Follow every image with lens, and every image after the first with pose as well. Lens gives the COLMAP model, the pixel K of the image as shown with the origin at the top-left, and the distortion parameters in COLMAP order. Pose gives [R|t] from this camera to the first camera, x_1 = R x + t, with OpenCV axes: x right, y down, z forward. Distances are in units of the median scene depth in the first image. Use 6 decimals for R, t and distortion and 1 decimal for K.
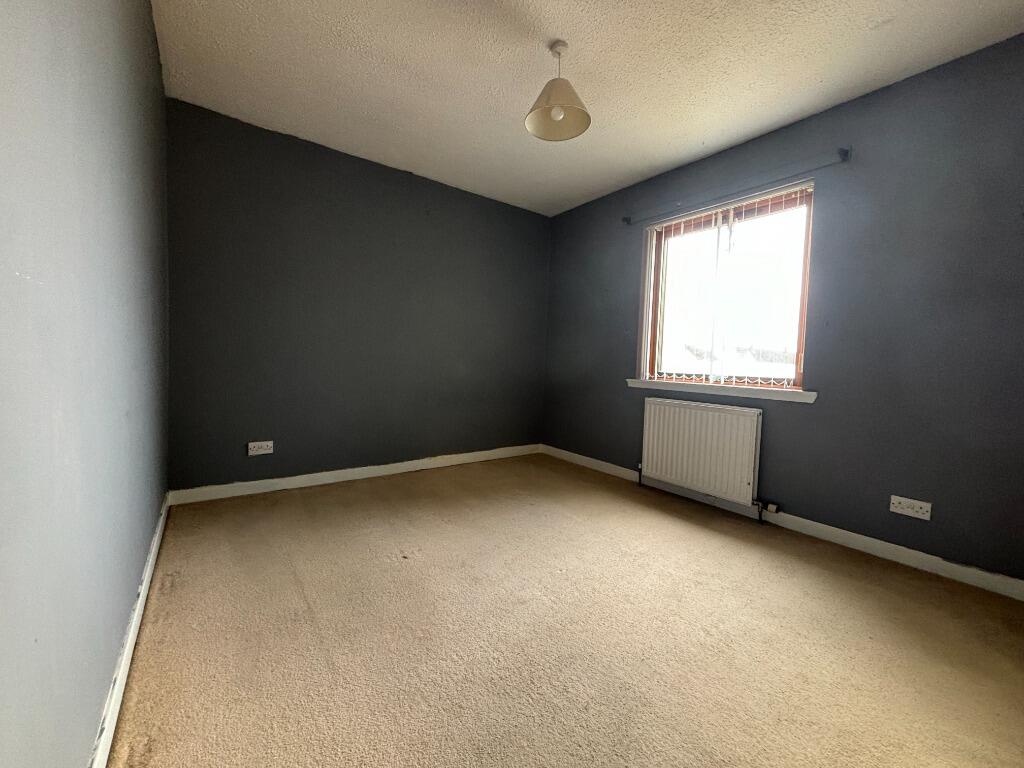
lens RADIAL K [[411.9, 0, 509.7], [0, 411.9, 383.1], [0, 0, 1]] dist [0.001918, 0.000147]
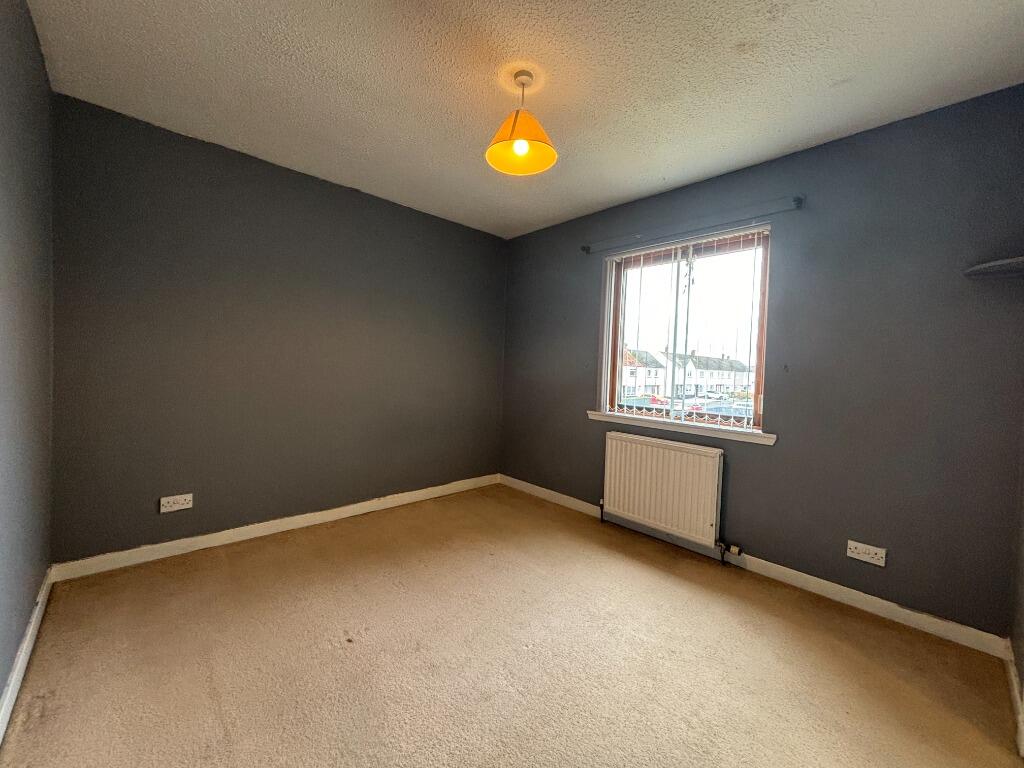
lens RADIAL K [[411.9, 0, 509.7], [0, 411.9, 383.1], [0, 0, 1]] dist [0.001918, 0.000147]
pose [[0.993447, -0.003191, 0.114249, -0.012212], [0.004513, 0.999926, -0.011315, -0.087173], [-0.114204, 0.011757, 0.993388, 0.069867]]
